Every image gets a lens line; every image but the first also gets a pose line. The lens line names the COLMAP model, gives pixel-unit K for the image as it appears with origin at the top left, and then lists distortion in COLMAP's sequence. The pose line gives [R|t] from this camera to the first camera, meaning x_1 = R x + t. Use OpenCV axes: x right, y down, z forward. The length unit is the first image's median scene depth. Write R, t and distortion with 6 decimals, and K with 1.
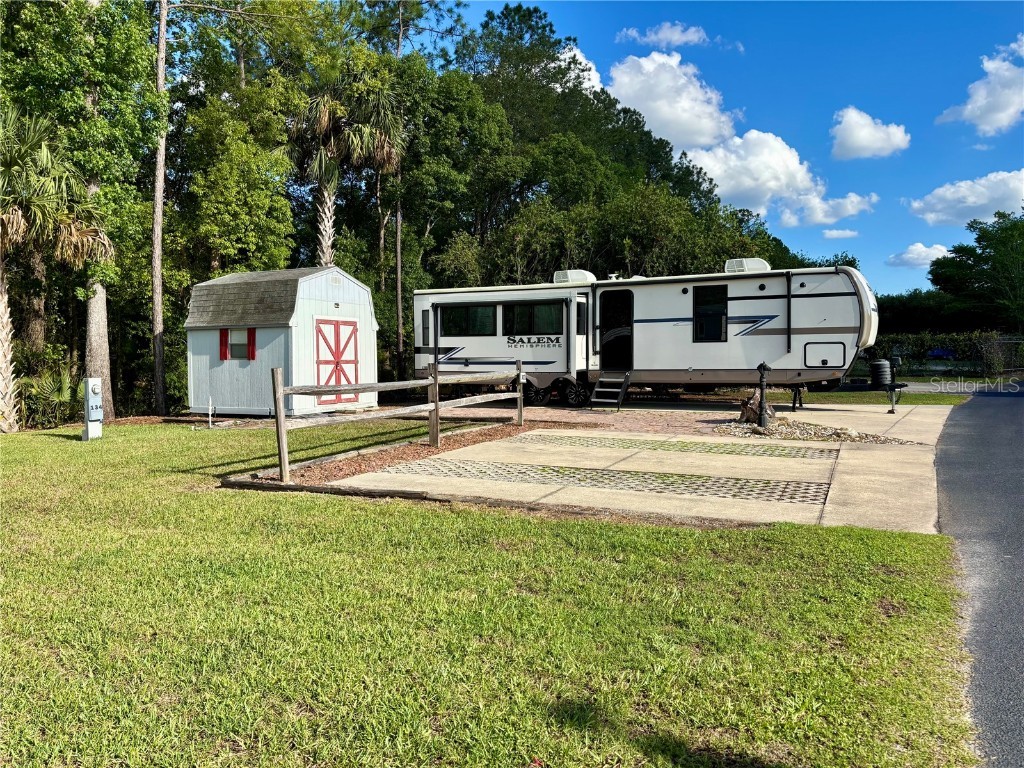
lens RADIAL K [[751.8, 0, 512.0], [0, 751.8, 384.0], [0, 0, 1]] dist [0.086749, -0.287534]
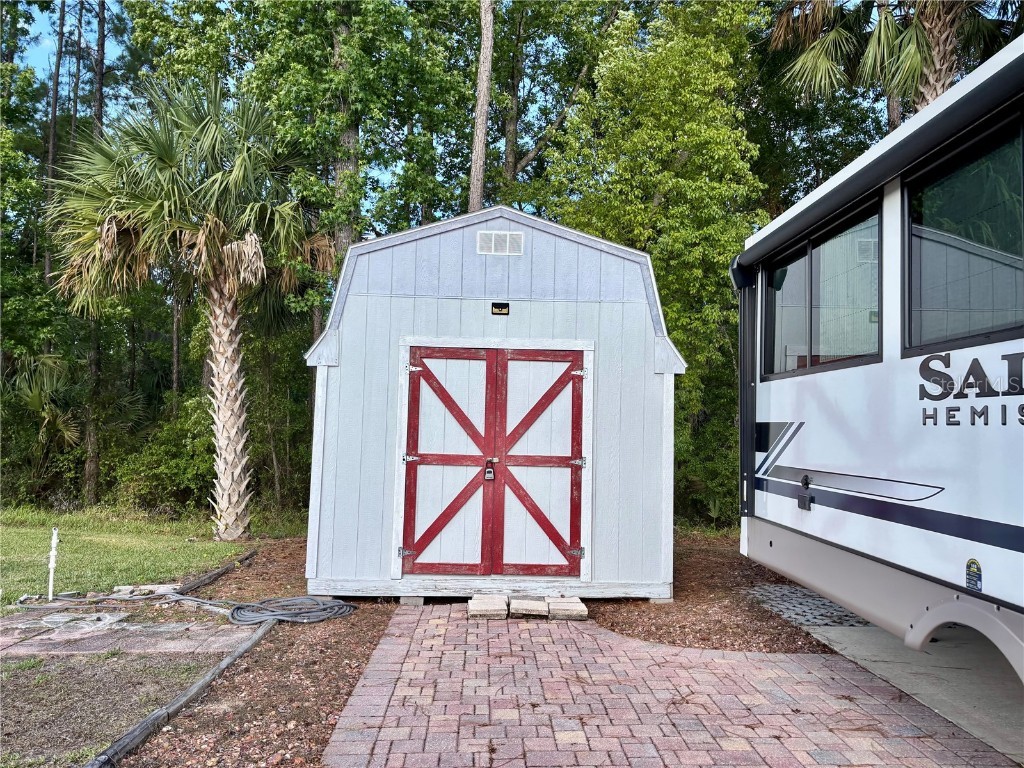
lens RADIAL K [[755.0, 0, 528.1], [0, 755.0, 388.7], [0, 0, 1]] dist [0.145089, -0.296293]
pose [[0.483768, -0.032661, -0.874587, 0.106520], [-0.054153, 0.996272, -0.067159, -0.042183], [0.873519, 0.079851, 0.480195, 0.874653]]
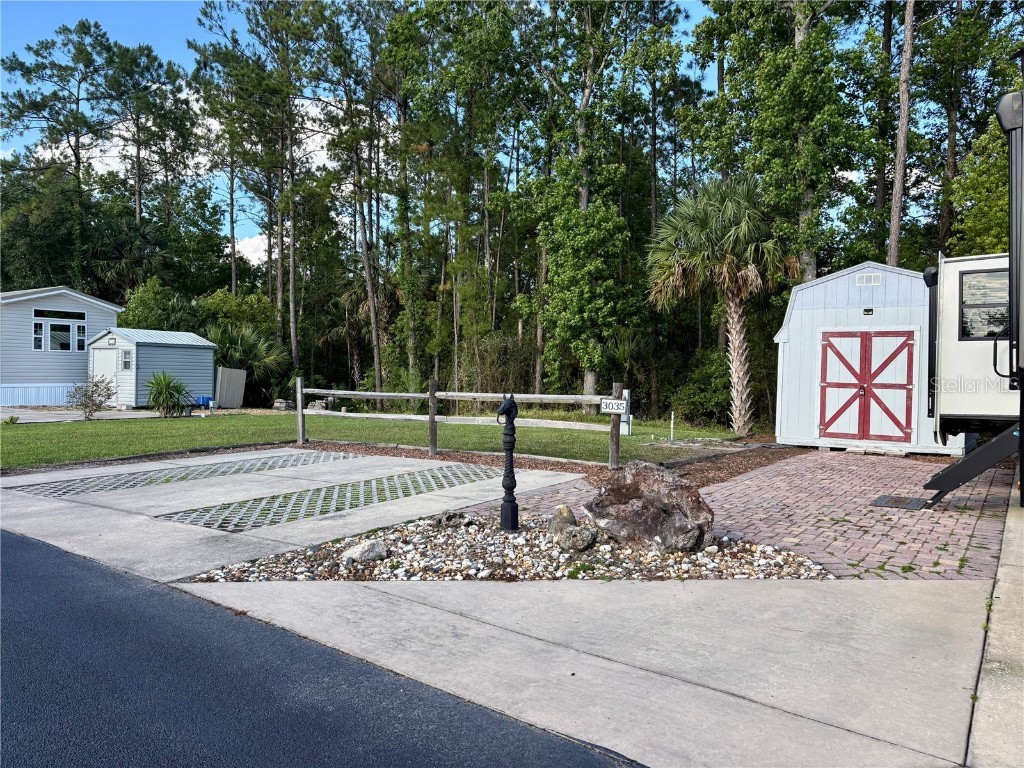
lens RADIAL K [[755.0, 0, 528.1], [0, 755.0, 388.7], [0, 0, 1]] dist [0.145089, -0.296293]
pose [[-0.128967, 0.030968, -0.991165, 0.615233], [-0.048291, 0.998130, 0.037469, -0.040761], [0.990472, 0.052697, -0.127230, 0.797420]]
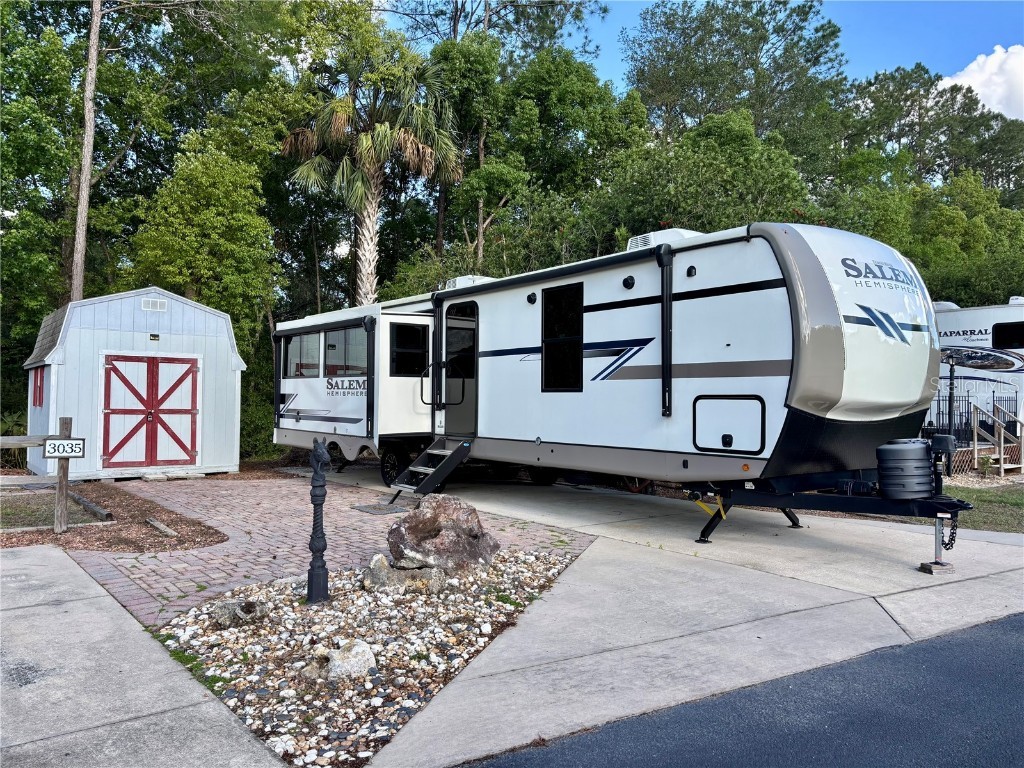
lens RADIAL K [[764.0, 0, 499.6], [0, 764.0, 386.2], [0, 0, 1]] dist [0.036366, -0.002310]
pose [[0.892990, 0.009175, -0.449982, 0.451084], [-0.033611, 0.998360, -0.046343, -0.031971], [0.448819, 0.056508, 0.891834, 0.487056]]
